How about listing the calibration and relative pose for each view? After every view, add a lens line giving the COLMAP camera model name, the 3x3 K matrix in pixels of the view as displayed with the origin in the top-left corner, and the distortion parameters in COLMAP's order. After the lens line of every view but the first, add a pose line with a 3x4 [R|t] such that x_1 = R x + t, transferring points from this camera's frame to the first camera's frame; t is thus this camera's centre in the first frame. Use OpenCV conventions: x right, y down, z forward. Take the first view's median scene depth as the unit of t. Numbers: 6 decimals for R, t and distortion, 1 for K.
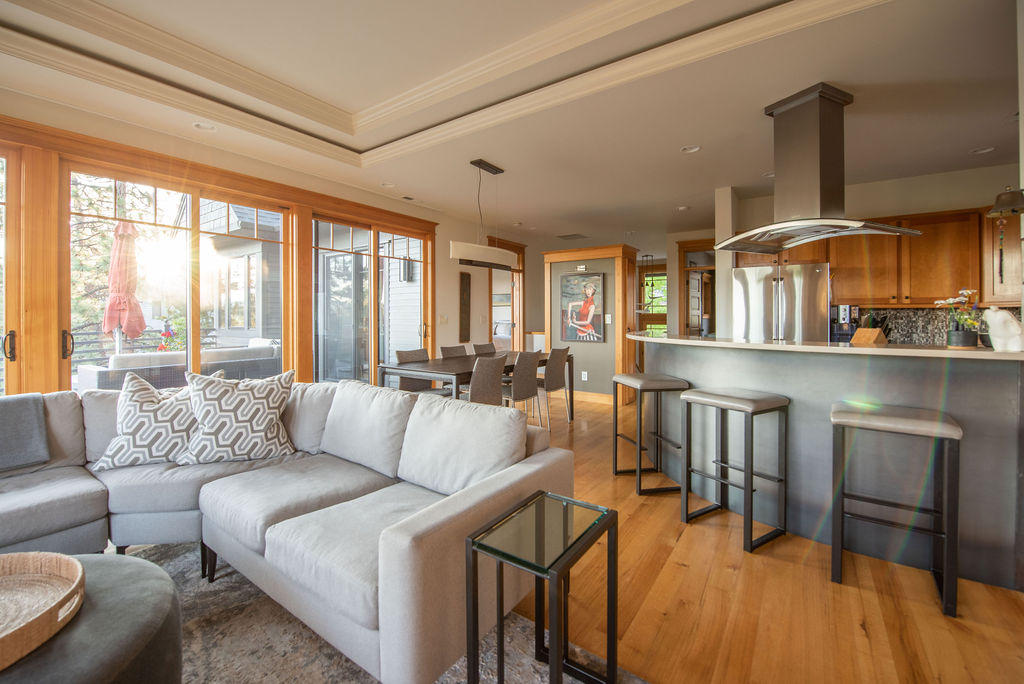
lens RADIAL K [[423.2, 0, 520.2], [0, 423.2, 318.0], [0, 0, 1]] dist [-0.012332, -0.003222]
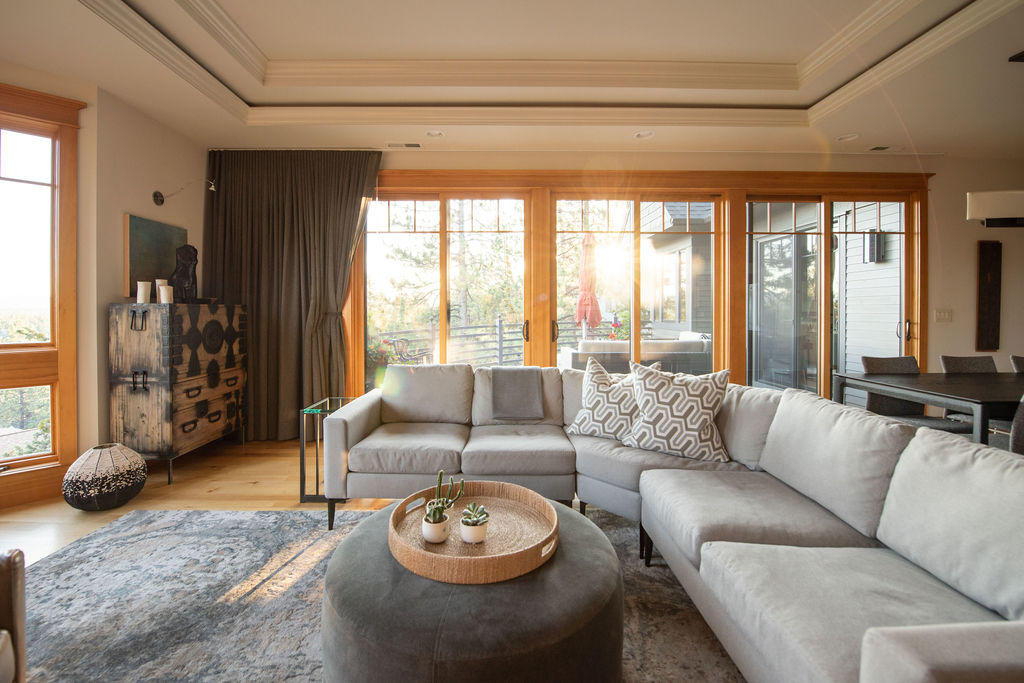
lens RADIAL K [[423.2, 0, 501.0], [0, 423.2, 318.8], [0, 0, 1]] dist [-0.012332, -0.003222]
pose [[0.571945, 0.016845, -0.820119, -0.078009], [-0.001847, 0.999813, 0.019248, -0.002340], [0.820290, -0.009494, 0.571869, 0.083161]]
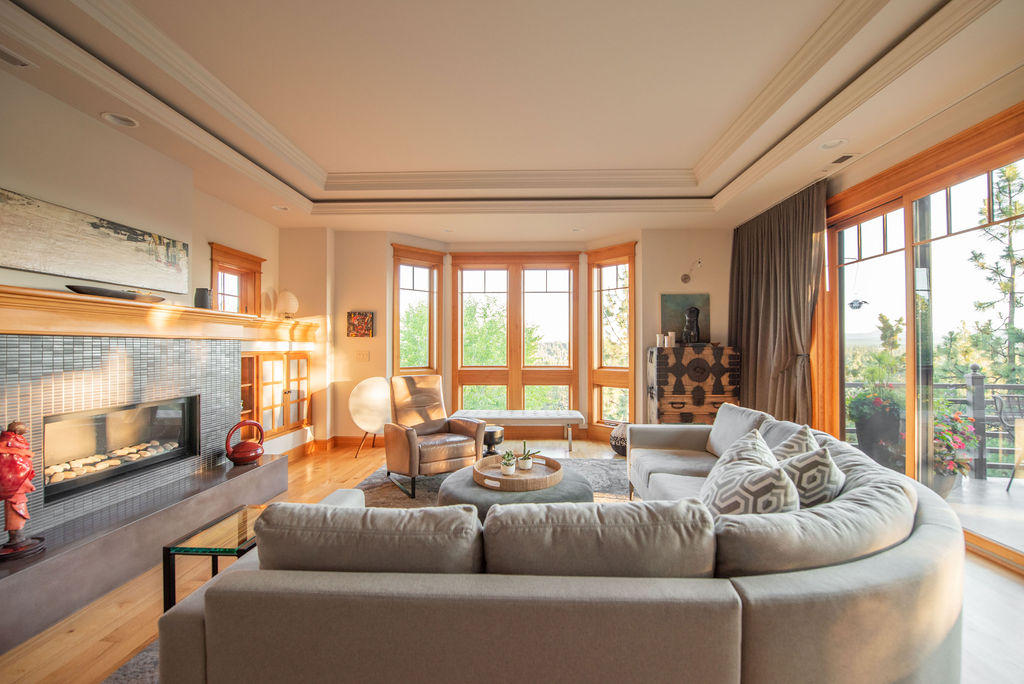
lens RADIAL K [[423.2, 0, 515.0], [0, 423.2, 345.6], [0, 0, 1]] dist [-0.012332, -0.003222]
pose [[-0.844548, 0.003381, -0.535470, 0.022526], [0.005121, 0.999985, -0.001763, -0.028591], [0.535456, -0.004231, -0.844553, 1.265432]]
